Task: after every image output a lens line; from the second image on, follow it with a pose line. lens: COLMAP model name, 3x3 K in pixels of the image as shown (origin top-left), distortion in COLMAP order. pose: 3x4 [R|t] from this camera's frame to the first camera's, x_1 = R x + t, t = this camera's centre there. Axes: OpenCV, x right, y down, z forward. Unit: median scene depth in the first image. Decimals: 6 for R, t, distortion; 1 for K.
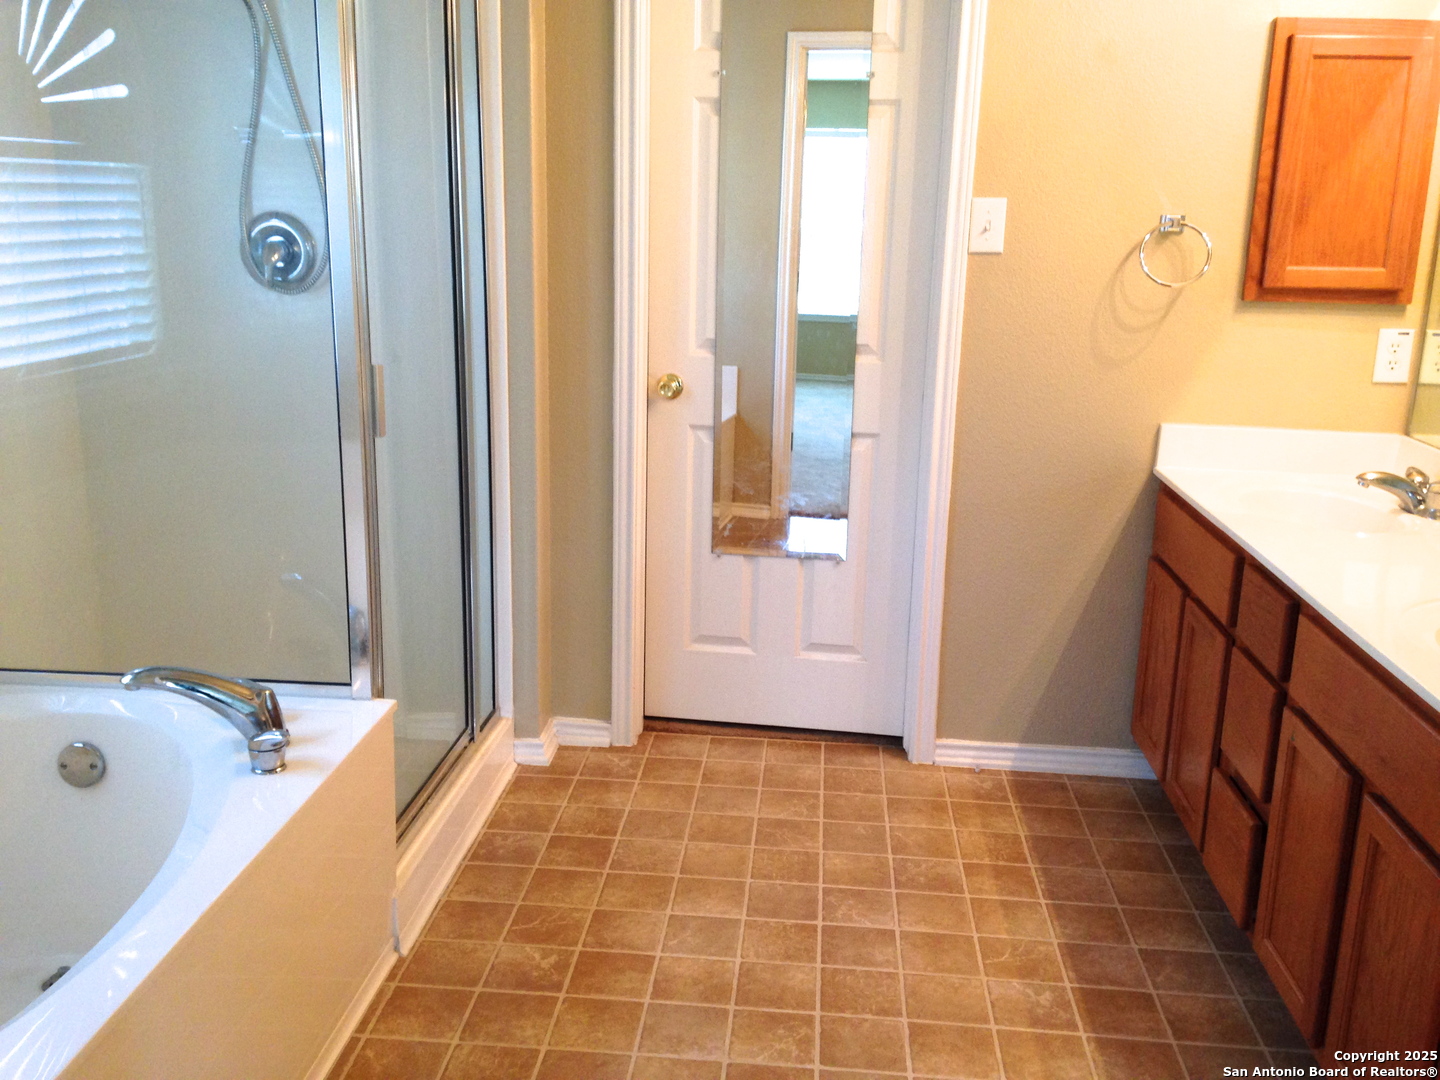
lens RADIAL K [[1310.6, 0, 719.9], [0, 1310.6, 545.2], [0, 0, 1]] dist [0.160486, -0.278252]
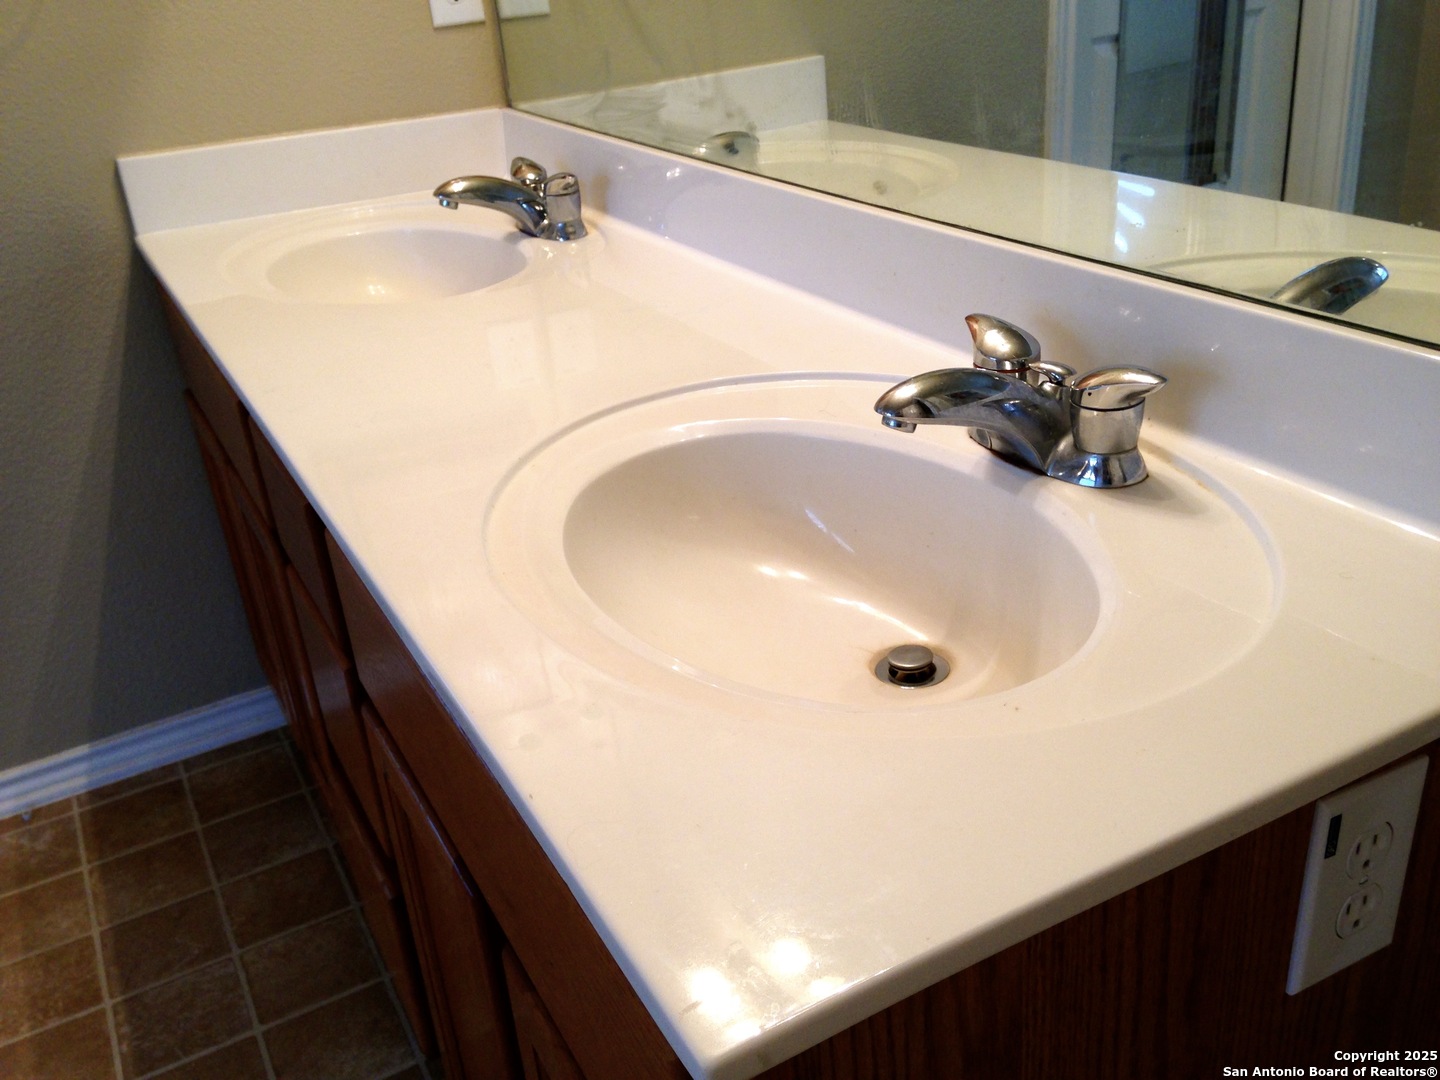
lens RADIAL K [[1310.6, 0, 719.9], [0, 1310.6, 545.2], [0, 0, 1]] dist [0.160486, -0.278252]
pose [[0.834508, -0.324773, 0.445104, 0.245775], [0.234486, 0.940347, 0.246502, -0.018458], [-0.498610, -0.101337, 0.860883, 0.380769]]
